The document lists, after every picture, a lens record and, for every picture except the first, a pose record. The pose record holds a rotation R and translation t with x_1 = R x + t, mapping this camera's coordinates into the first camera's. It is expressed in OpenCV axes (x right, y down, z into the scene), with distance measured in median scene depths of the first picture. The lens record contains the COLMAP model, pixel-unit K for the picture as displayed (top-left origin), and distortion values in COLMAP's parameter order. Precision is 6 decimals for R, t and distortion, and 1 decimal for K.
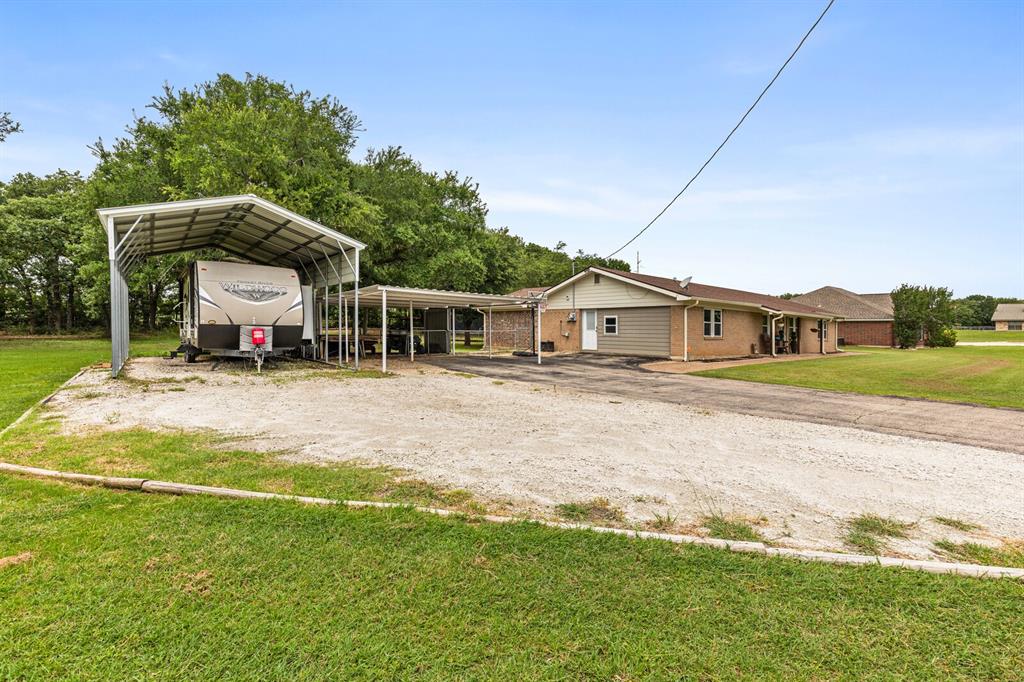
lens RADIAL K [[473.5, 0, 513.9], [0, 473.5, 344.5], [0, 0, 1]] dist [-0.003941, -0.000323]
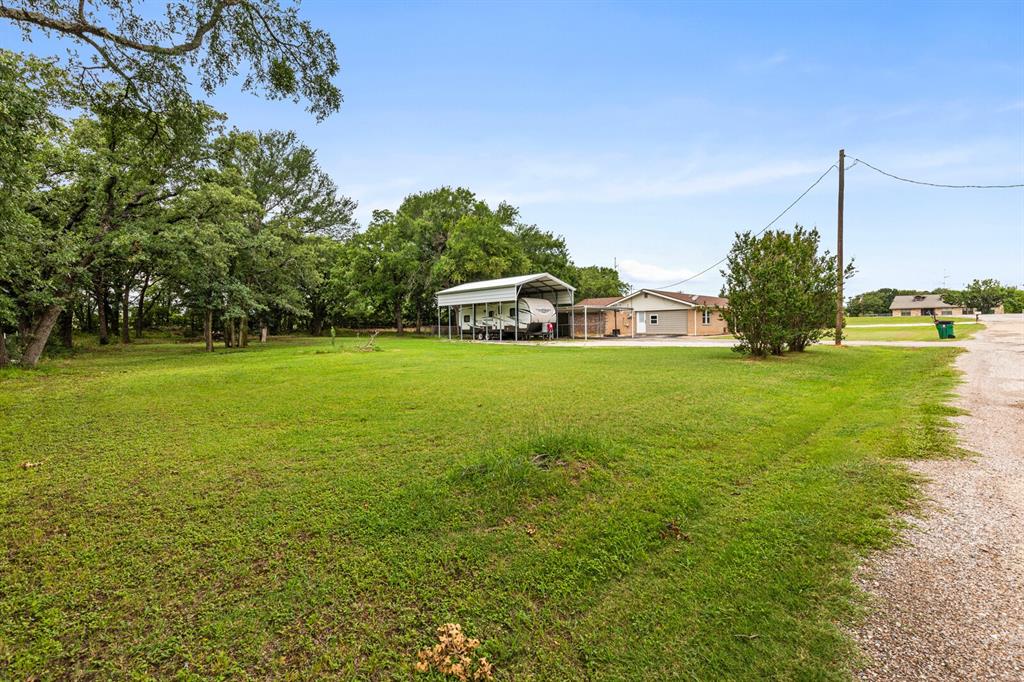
lens RADIAL K [[473.5, 0, 510.2], [0, 473.5, 340.6], [0, 0, 1]] dist [-0.003941, -0.000323]
pose [[0.996775, -0.028743, 0.074920, -0.491986], [0.028949, 0.999579, -0.001666, 0.029568], [-0.074841, 0.003829, 0.997188, -0.816400]]
